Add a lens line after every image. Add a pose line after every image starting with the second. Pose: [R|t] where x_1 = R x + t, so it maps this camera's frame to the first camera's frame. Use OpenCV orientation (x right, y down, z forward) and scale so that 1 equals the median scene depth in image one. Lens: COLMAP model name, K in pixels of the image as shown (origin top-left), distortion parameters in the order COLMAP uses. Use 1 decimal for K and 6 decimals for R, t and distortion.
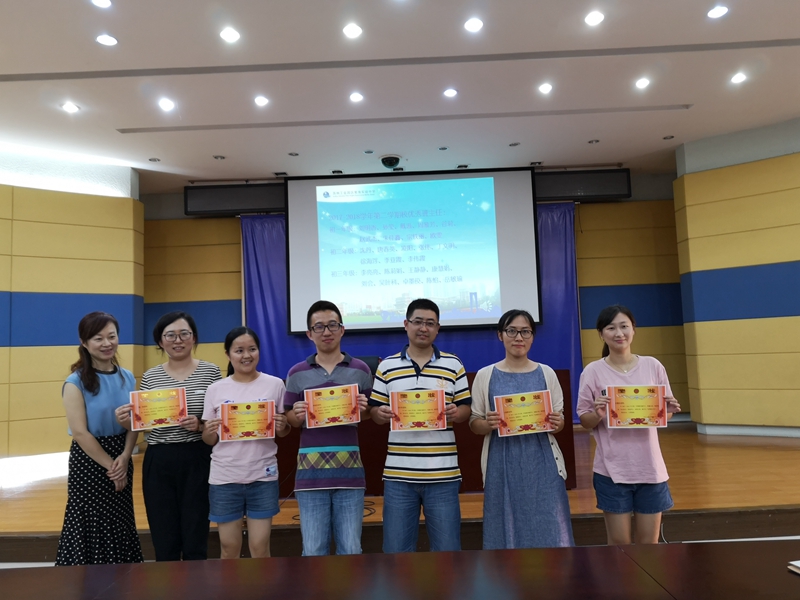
lens RADIAL K [[610.4, 0, 400.0], [0, 610.4, 300.0], [0, 0, 1]] dist [0.003709, -0.002420]
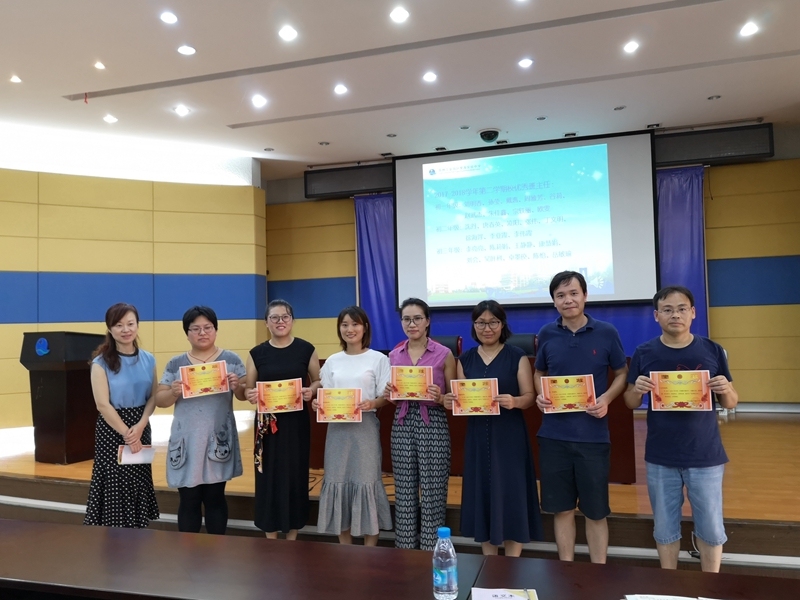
lens RADIAL K [[615.5, 0, 400.0], [0, 615.5, 300.0], [0, 0, 1]] dist [0.000574, 0.000724]
pose [[0.962614, 0.002213, -0.270868, 0.105002], [0.011073, 0.998809, 0.047512, -0.011111], [0.270650, -0.048735, 0.961443, 0.000940]]
